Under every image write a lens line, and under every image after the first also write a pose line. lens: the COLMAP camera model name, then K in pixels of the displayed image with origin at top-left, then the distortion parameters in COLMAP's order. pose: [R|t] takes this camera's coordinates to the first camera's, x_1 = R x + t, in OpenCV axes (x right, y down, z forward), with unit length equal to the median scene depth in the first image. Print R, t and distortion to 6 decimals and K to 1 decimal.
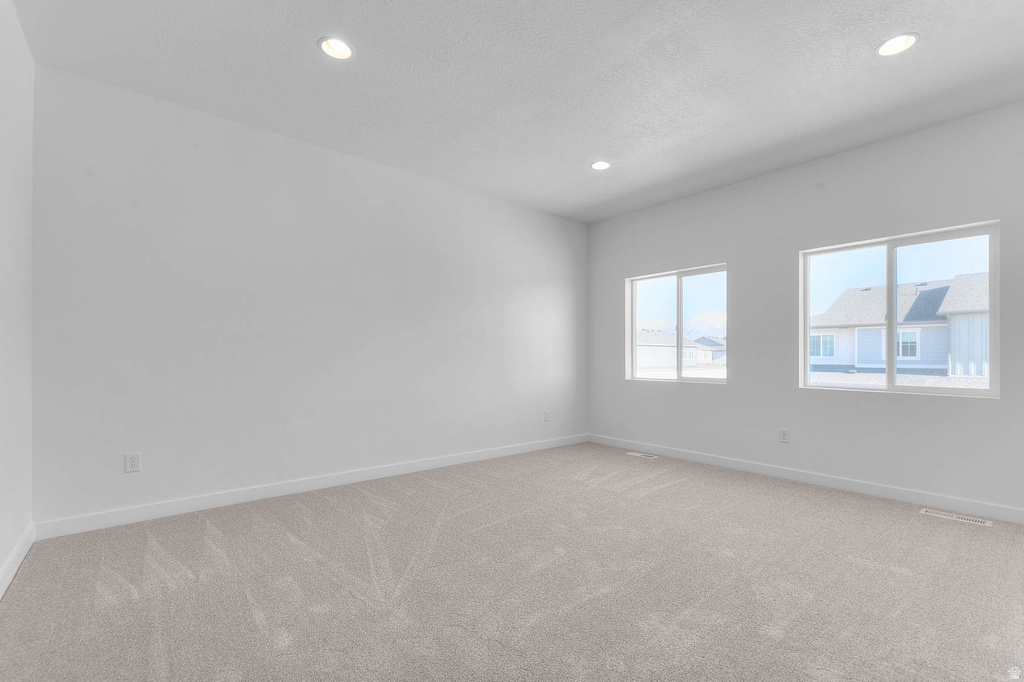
lens RADIAL K [[448.8, 0, 519.0], [0, 448.8, 351.3], [0, 0, 1]] dist [0.000881, 0.000504]
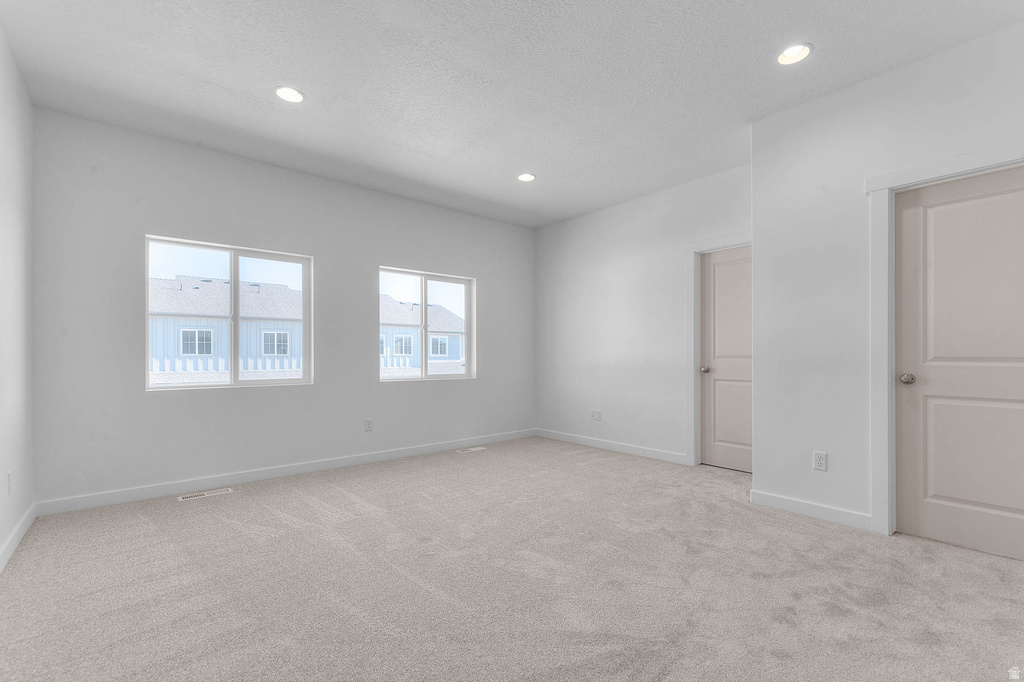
lens RADIAL K [[448.8, 0, 519.0], [0, 448.8, 351.3], [0, 0, 1]] dist [0.000881, 0.000504]
pose [[0.010019, 0.003826, 0.999942, -0.540931], [-0.008727, 0.999955, -0.003739, 0.003550], [-0.999912, -0.008689, 0.010051, 0.609738]]
